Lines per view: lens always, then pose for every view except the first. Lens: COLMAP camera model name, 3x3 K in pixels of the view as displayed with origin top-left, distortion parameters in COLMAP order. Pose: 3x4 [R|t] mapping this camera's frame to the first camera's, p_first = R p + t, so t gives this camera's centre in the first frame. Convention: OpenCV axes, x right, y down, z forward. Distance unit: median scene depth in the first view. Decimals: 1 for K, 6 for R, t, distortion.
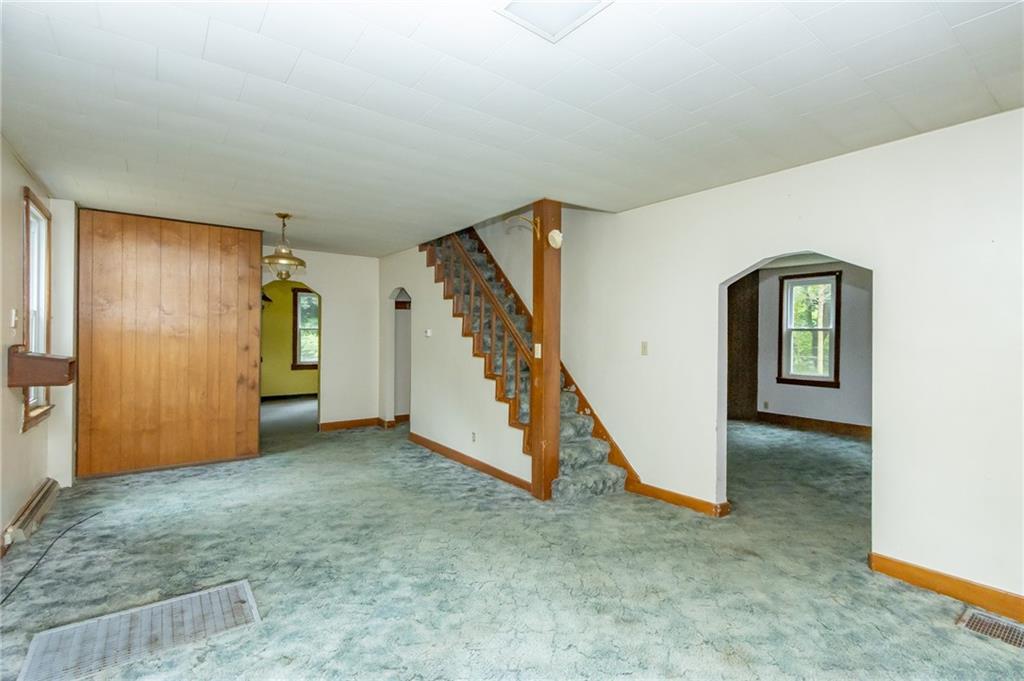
lens RADIAL K [[467.5, 0, 498.3], [0, 467.5, 340.4], [0, 0, 1]] dist [0.002579, 0.000076]
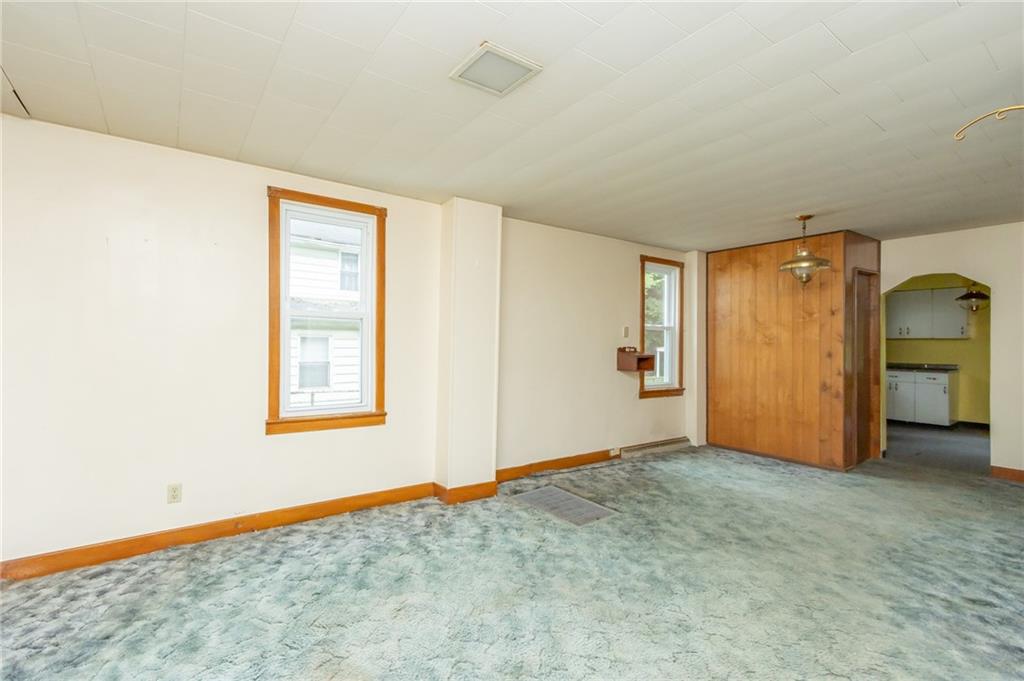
lens RADIAL K [[467.5, 0, 507.1], [0, 467.5, 337.2], [0, 0, 1]] dist [0.002579, 0.000076]
pose [[-0.009622, -0.020149, -0.999751, 0.638059], [-0.016718, 0.999660, -0.019987, 0.014315], [0.999814, 0.016522, -0.009956, 0.489325]]
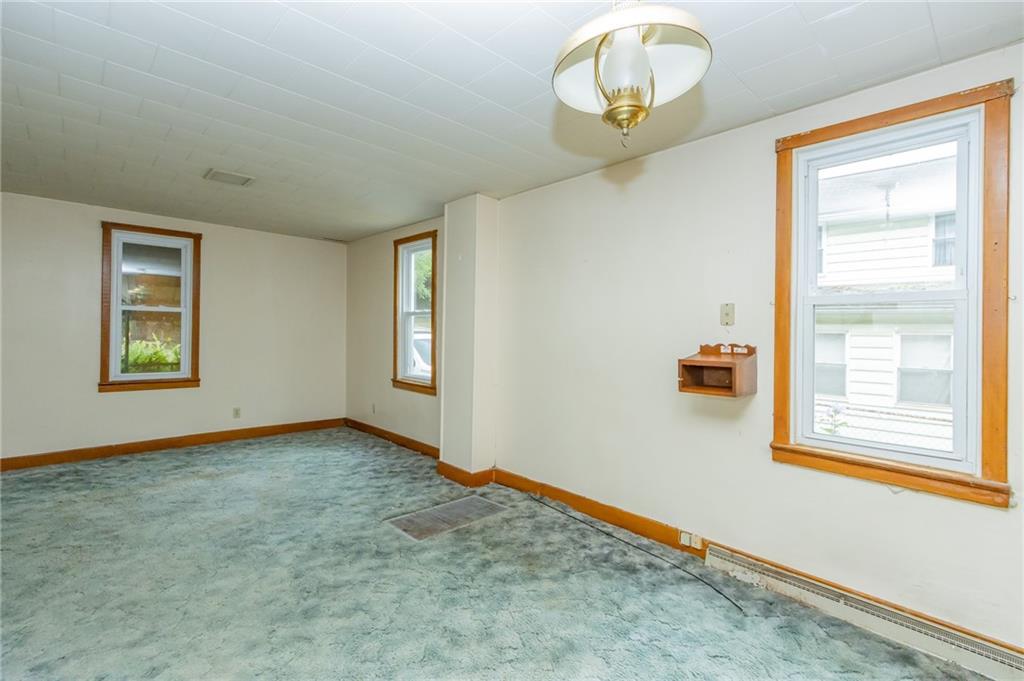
lens RADIAL K [[467.5, 0, 495.2], [0, 467.5, 332.9], [0, 0, 1]] dist [0.002579, 0.000076]
pose [[-0.994319, -0.024358, -0.103614, -0.437950], [-0.025413, 0.999638, 0.008870, -0.005990], [0.103361, 0.011453, -0.994578, 1.571669]]
